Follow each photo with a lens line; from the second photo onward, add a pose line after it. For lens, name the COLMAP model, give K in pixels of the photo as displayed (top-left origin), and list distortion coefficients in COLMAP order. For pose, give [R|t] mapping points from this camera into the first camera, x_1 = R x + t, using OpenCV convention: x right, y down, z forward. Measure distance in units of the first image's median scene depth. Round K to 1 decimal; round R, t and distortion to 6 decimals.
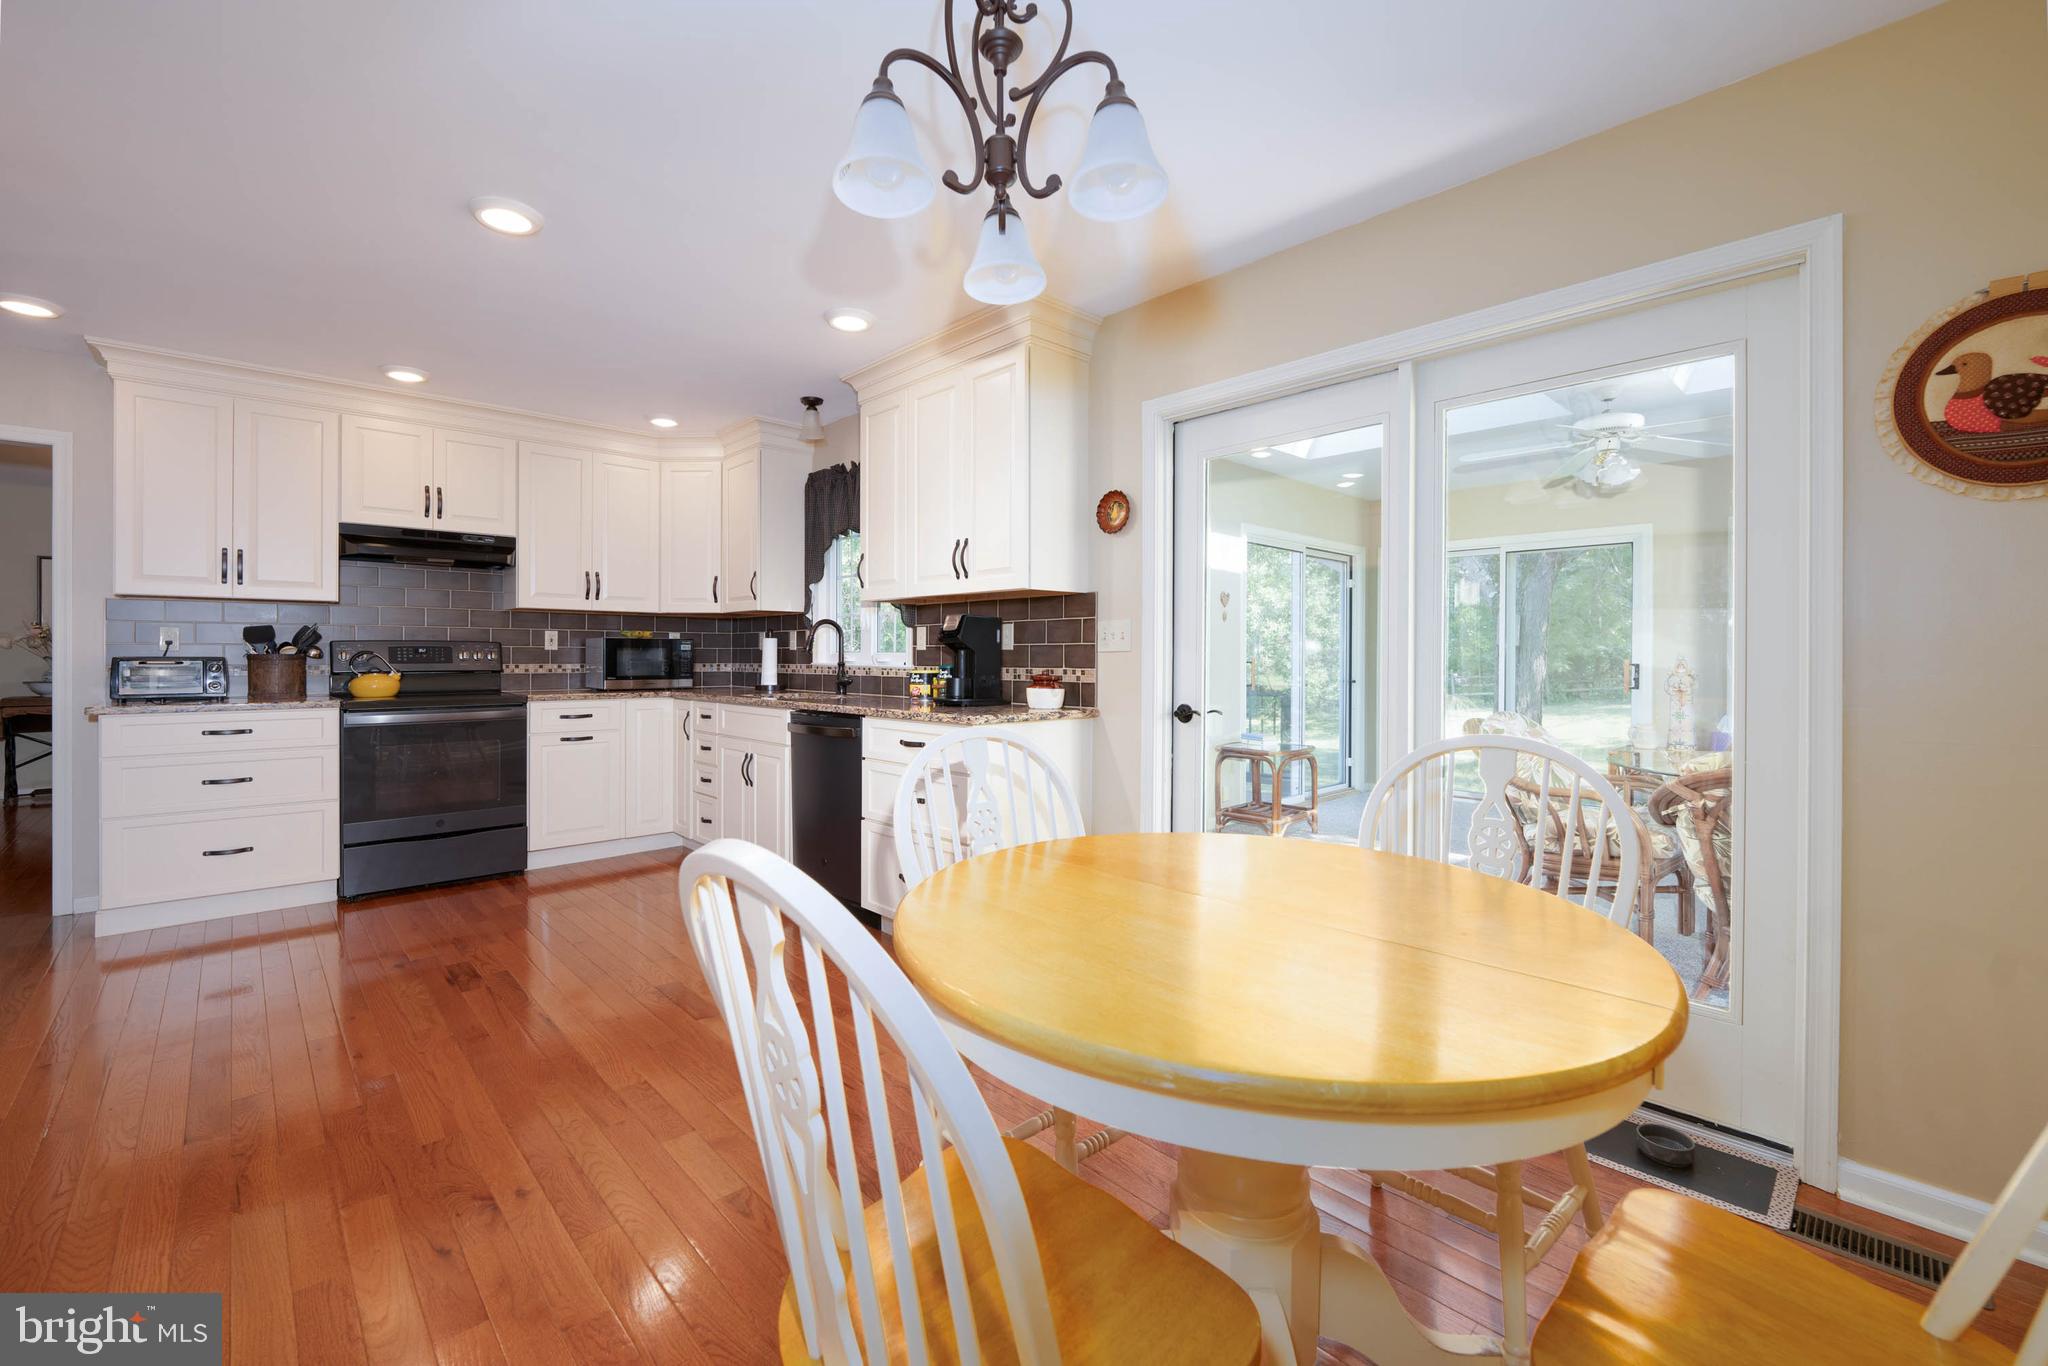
lens RADIAL K [[859.3, 0, 1029.2], [0, 859.3, 618.3], [0, 0, 1]] dist [-0.015132, -0.000026]
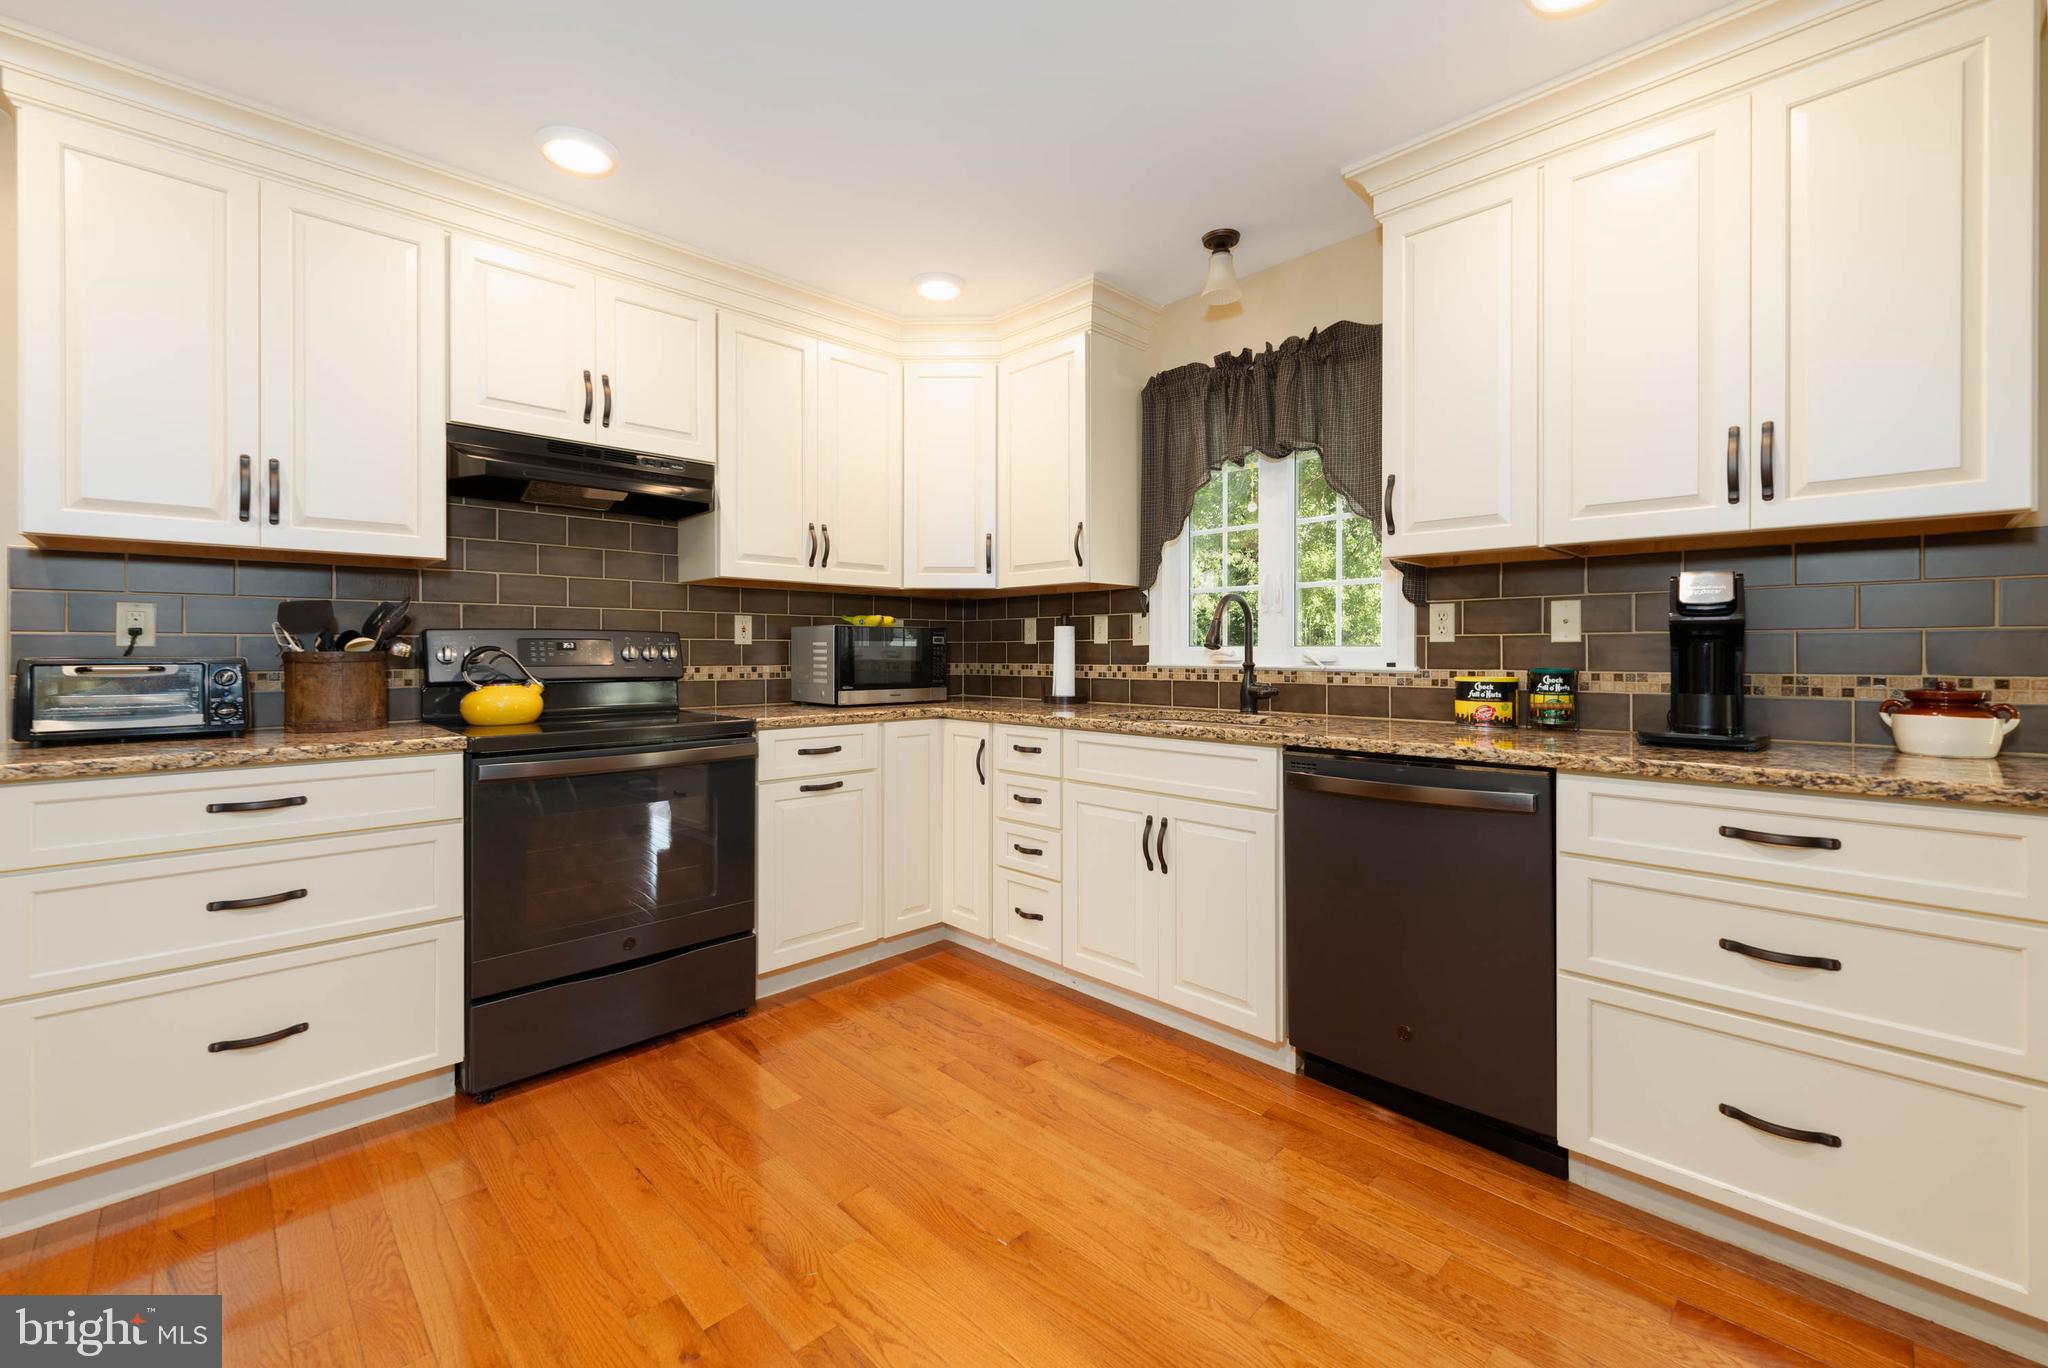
lens RADIAL K [[841.3, 0, 1025.8], [0, 841.3, 619.5], [0, 0, 1]] dist [0.000537, 0.000035]
pose [[0.999704, -0.000429, 0.024333, -0.408034], [0.000316, 0.999989, 0.004622, 0.017050], [-0.024334, -0.004613, 0.999693, 0.395908]]
